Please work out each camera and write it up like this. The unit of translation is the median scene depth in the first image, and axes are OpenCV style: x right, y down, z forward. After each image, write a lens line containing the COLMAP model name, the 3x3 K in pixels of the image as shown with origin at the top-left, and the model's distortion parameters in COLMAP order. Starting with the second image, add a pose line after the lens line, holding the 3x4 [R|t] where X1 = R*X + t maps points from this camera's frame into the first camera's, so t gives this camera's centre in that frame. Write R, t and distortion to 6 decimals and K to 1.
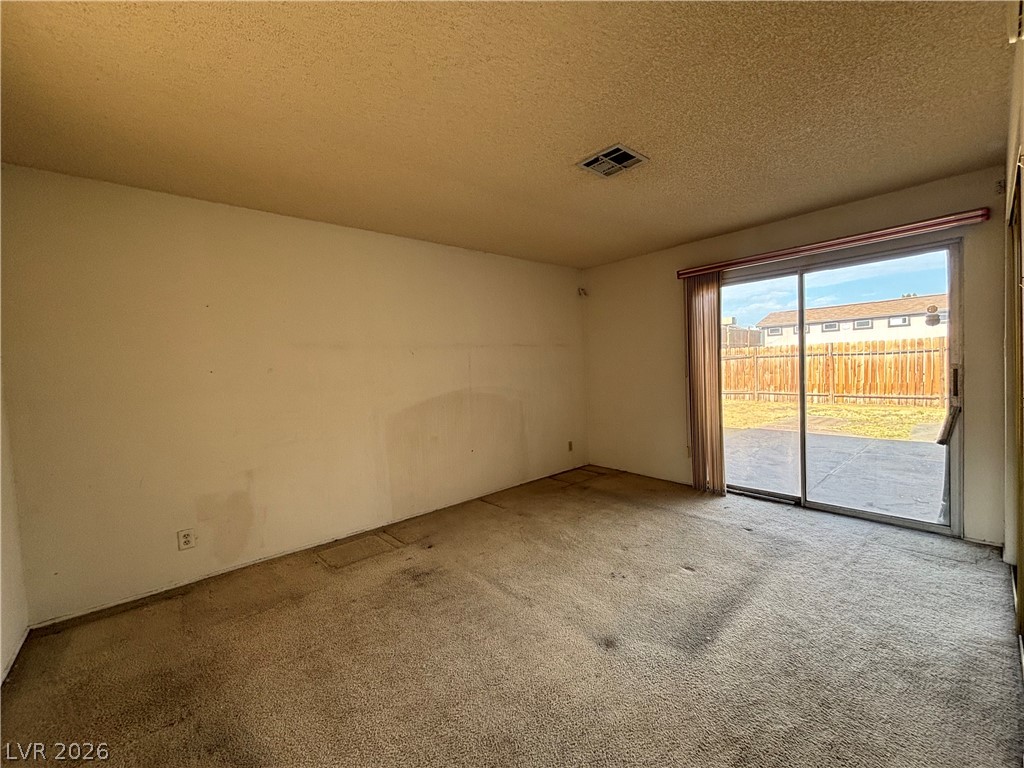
lens RADIAL K [[414.4, 0, 512.8], [0, 414.4, 383.0], [0, 0, 1]] dist [0.003275, 0.000301]
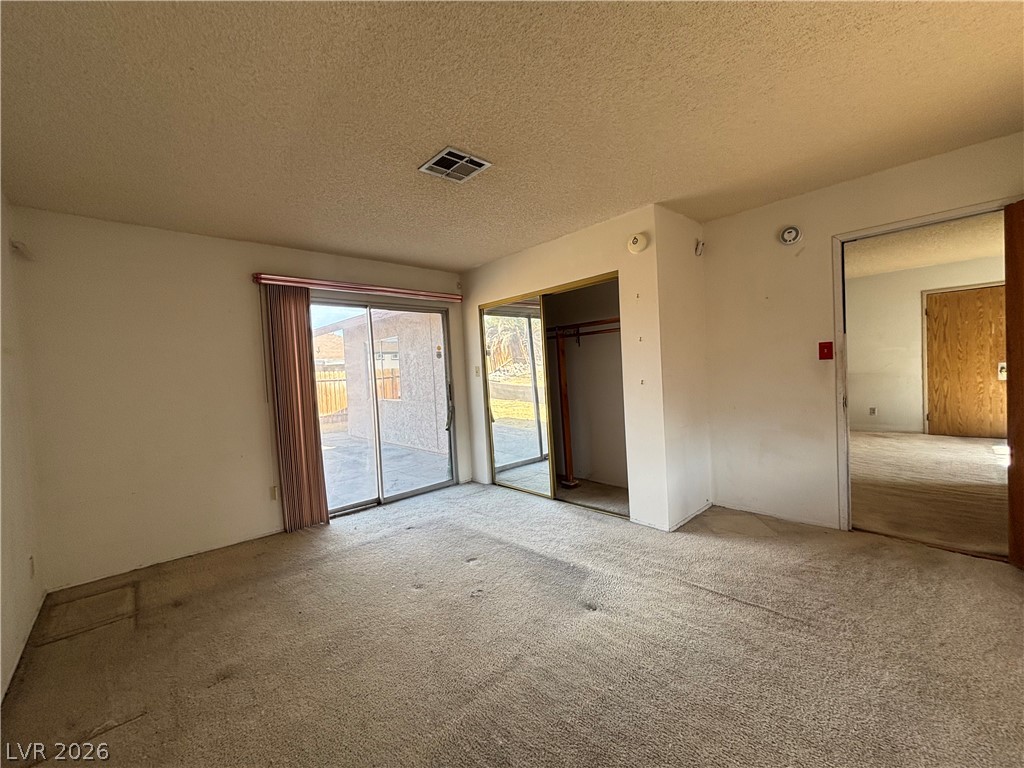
lens RADIAL K [[414.4, 0, 512.8], [0, 414.4, 385.3], [0, 0, 1]] dist [0.003275, 0.000301]
pose [[-0.020307, -0.000476, 0.999794, -0.525380], [0.092551, 0.995705, 0.002354, -0.009031], [-0.995501, 0.092579, -0.020176, 0.660214]]
